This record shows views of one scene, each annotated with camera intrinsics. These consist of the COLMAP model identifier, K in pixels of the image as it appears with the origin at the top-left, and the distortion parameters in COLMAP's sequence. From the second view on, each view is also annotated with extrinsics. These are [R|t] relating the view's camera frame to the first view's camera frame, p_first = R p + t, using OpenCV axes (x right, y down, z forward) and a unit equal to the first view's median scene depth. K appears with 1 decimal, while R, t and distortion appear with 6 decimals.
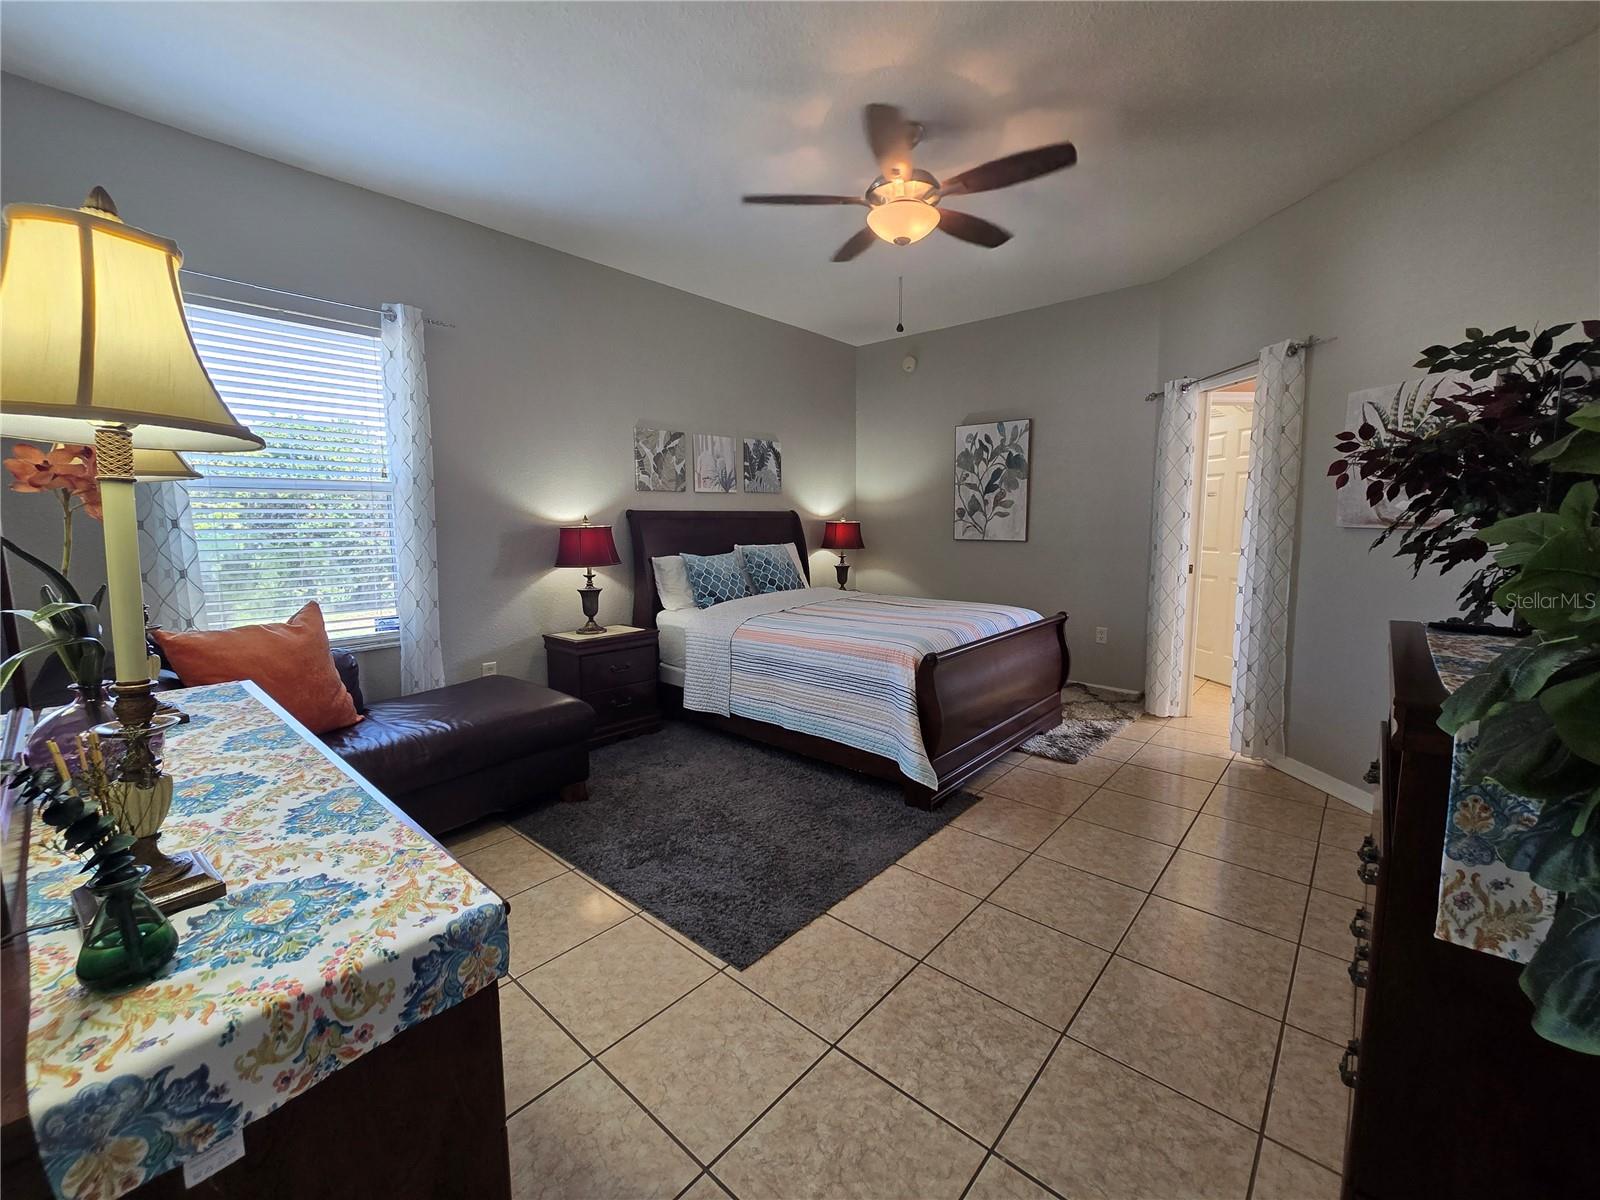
lens RADIAL K [[656.9, 0, 796.9], [0, 656.9, 599.8], [0, 0, 1]] dist [-0.000276, 0.000091]
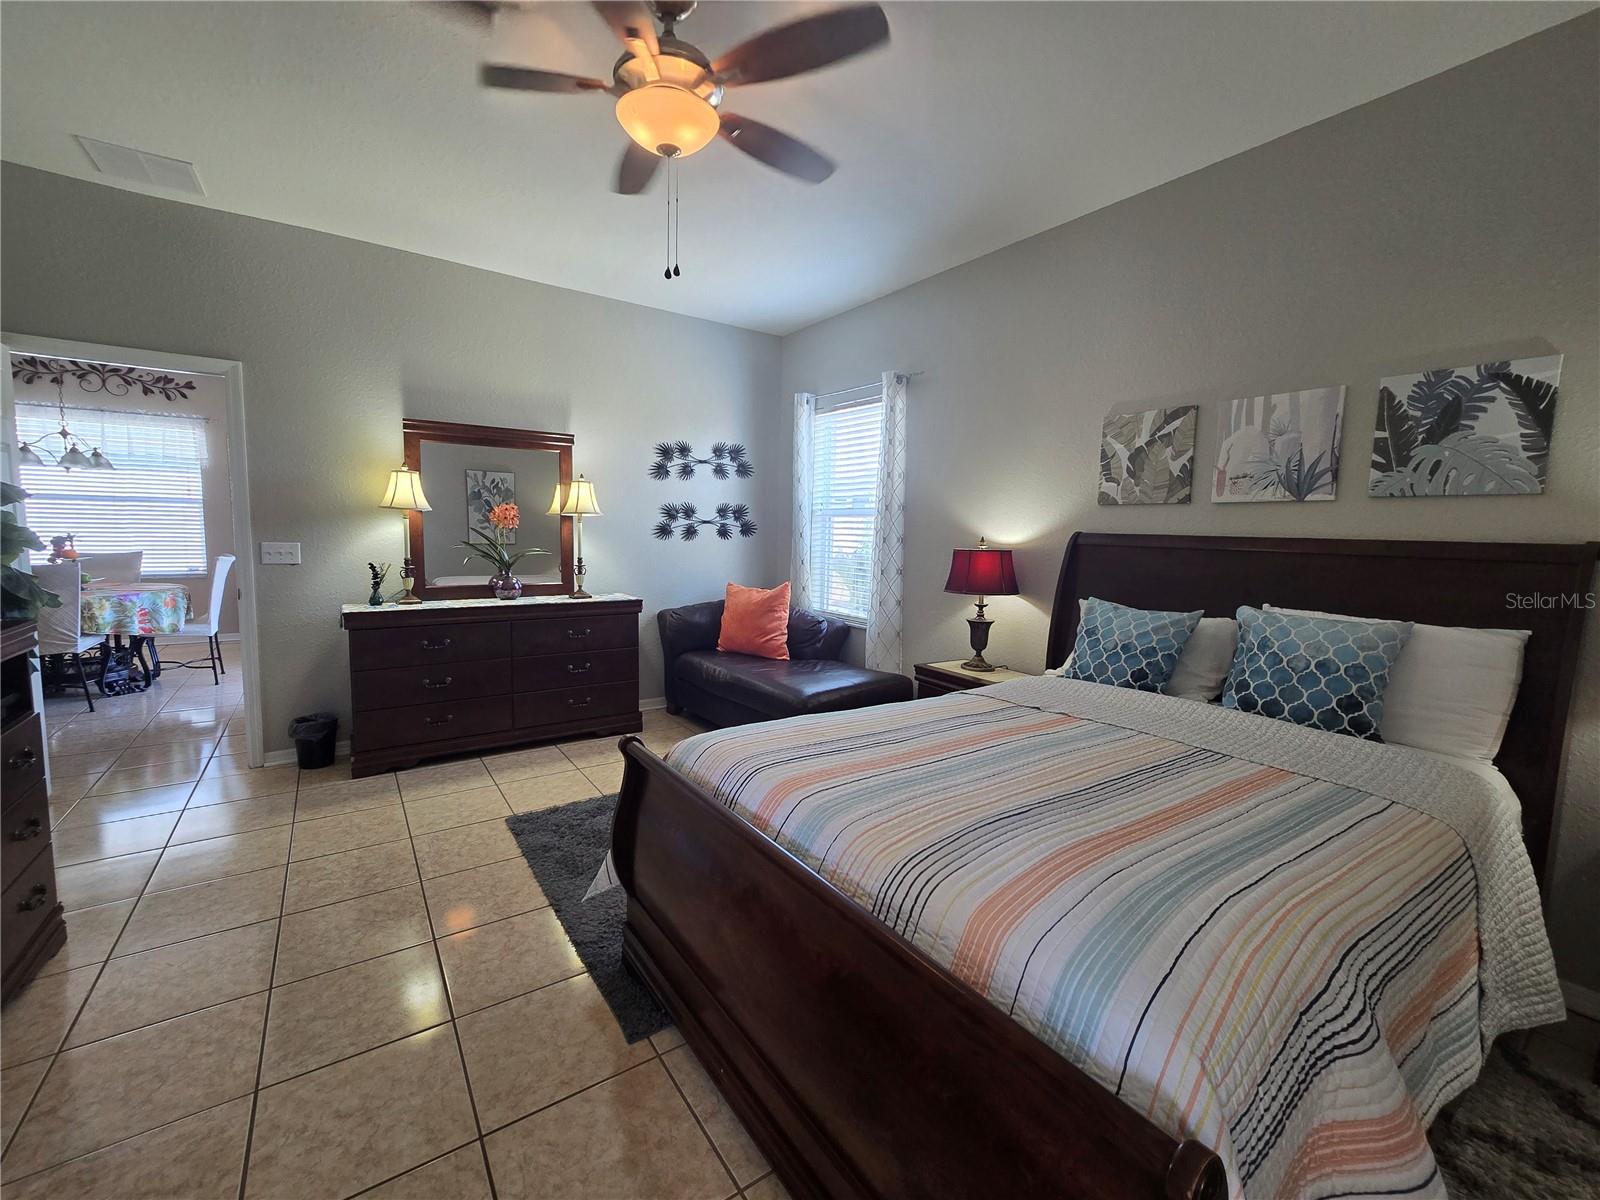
lens RADIAL K [[656.9, 0, 793.9], [0, 656.9, 599.1], [0, 0, 1]] dist [-0.000276, 0.000091]
pose [[-0.240252, 0.104201, -0.965102, 0.530798], [-0.144179, 0.979363, 0.141633, -0.118148], [0.959943, 0.173175, -0.220271, 0.843507]]
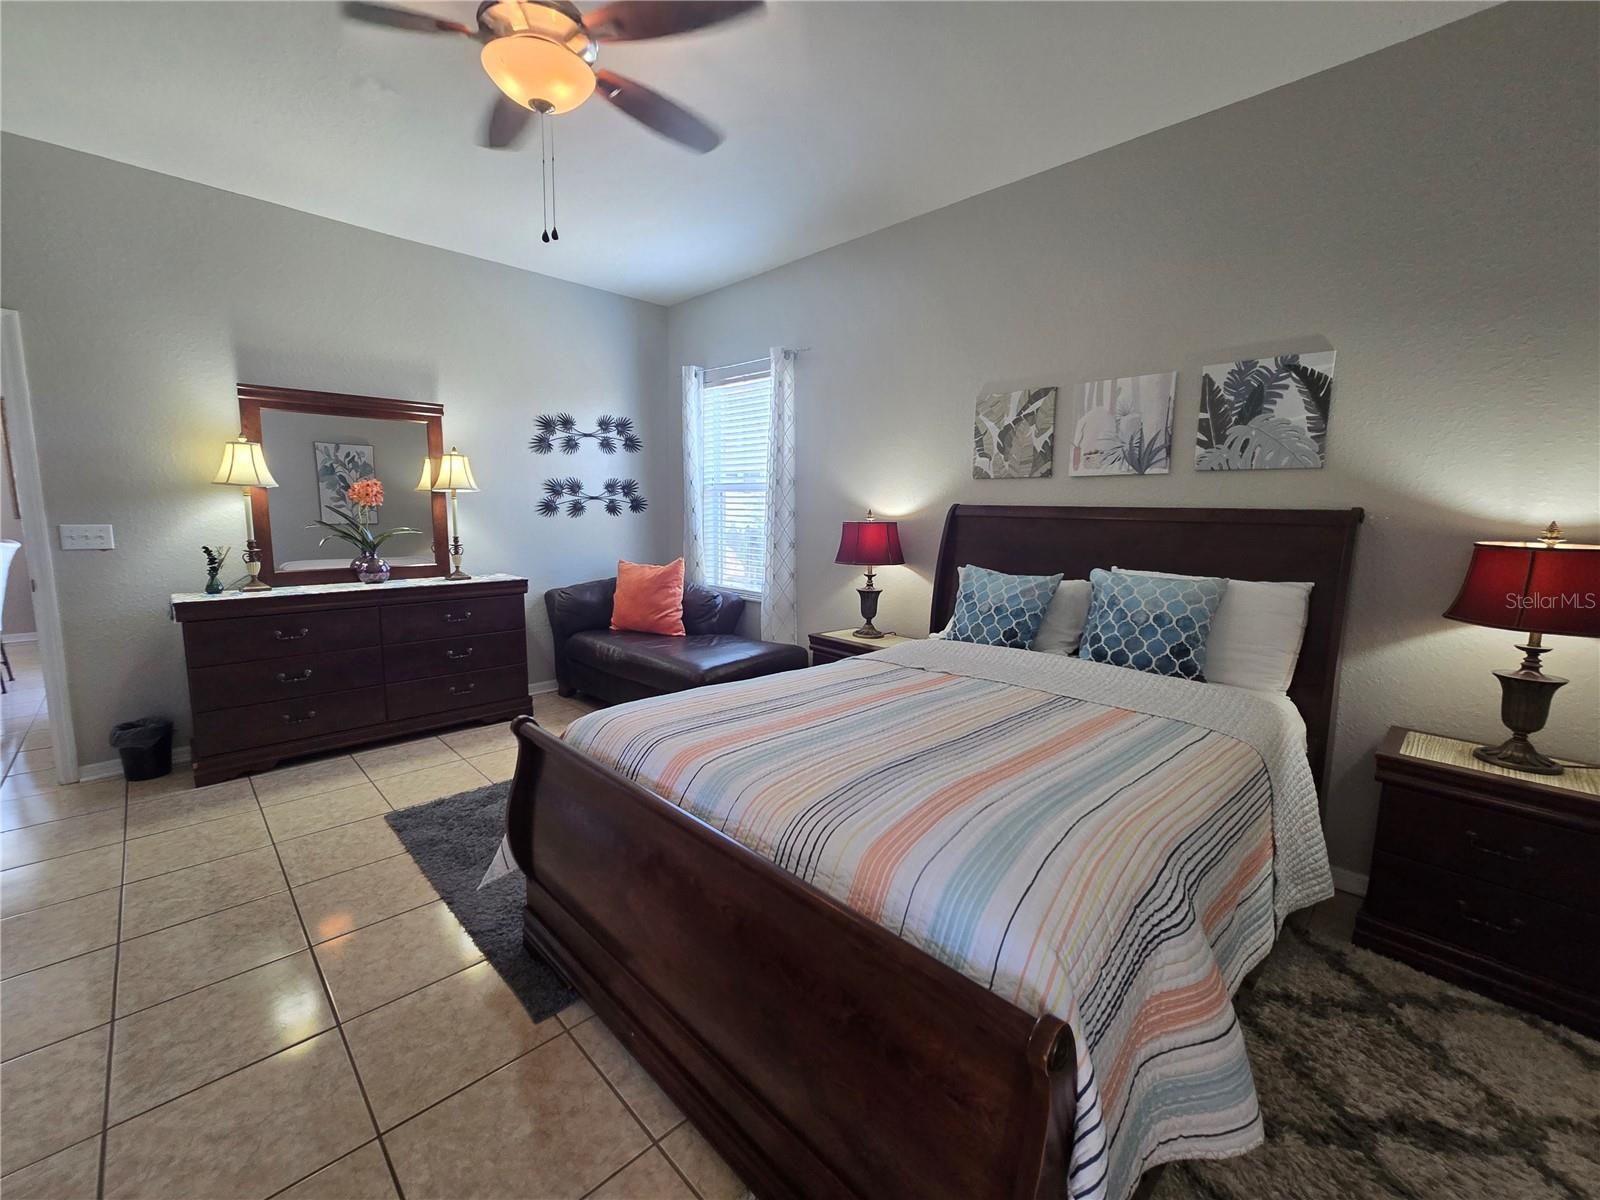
lens RADIAL K [[656.9, 0, 797.0], [0, 656.9, 593.4], [0, 0, 1]] dist [-0.000276, 0.000091]
pose [[-0.075244, 0.136455, -0.987785, 0.541687], [-0.139722, 0.979377, 0.145937, -0.116841], [0.987328, 0.148997, -0.054627, 0.845100]]
